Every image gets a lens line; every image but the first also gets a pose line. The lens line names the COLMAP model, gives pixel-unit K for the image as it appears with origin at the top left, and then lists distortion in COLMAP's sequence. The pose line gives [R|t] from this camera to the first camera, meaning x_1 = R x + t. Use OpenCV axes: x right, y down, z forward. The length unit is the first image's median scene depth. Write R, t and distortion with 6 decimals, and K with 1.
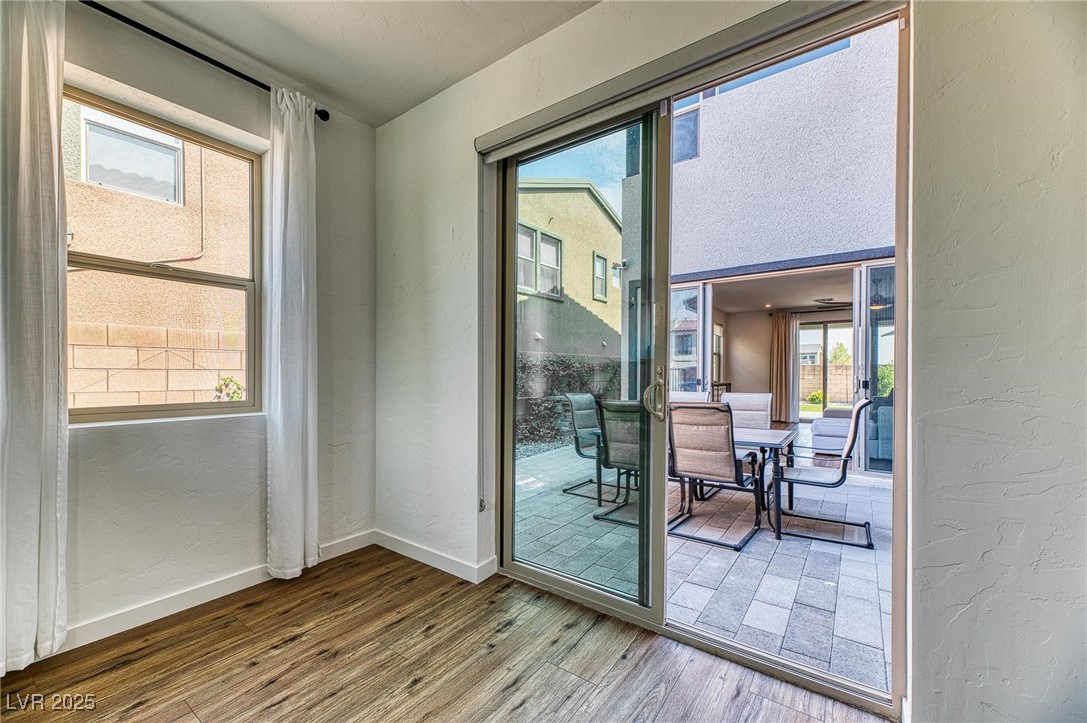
lens RADIAL K [[434.8, 0, 538.7], [0, 434.8, 378.8], [0, 0, 1]] dist [0.013373, -0.007403]
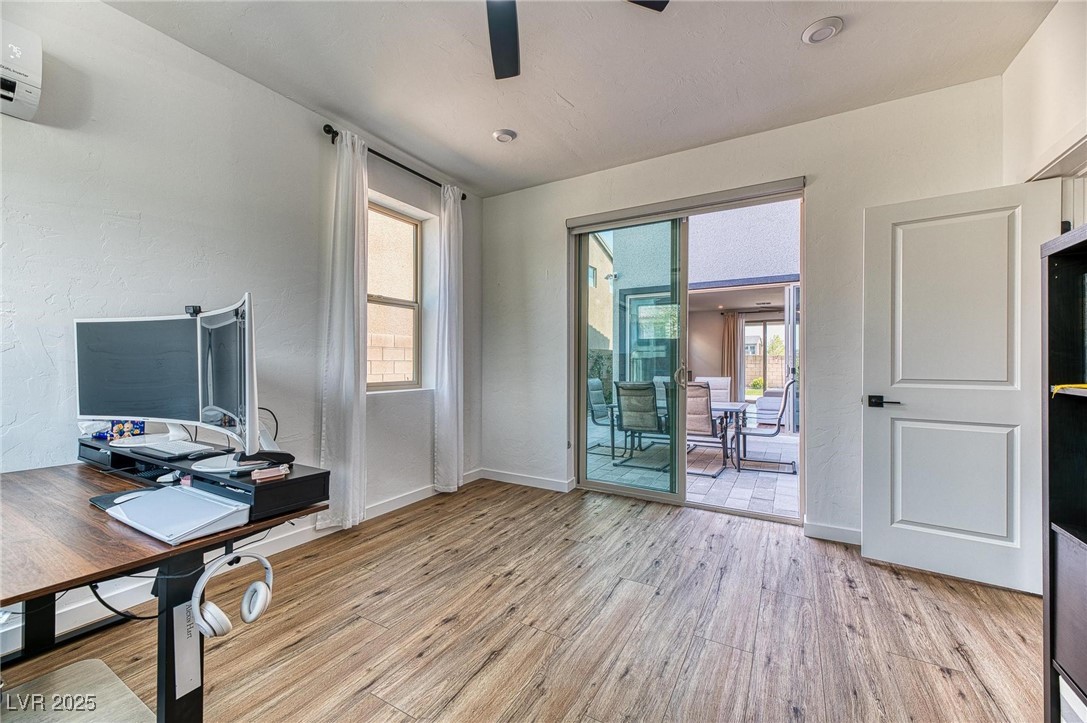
lens RADIAL K [[431.2, 0, 542.0], [0, 431.2, 363.5], [0, 0, 1]] dist [0.003767, -0.000016]
pose [[0.994411, -0.000399, 0.105576, -0.377032], [0.001487, 0.999947, -0.010224, 0.005832], [-0.105566, 0.010323, 0.994359, -0.551722]]
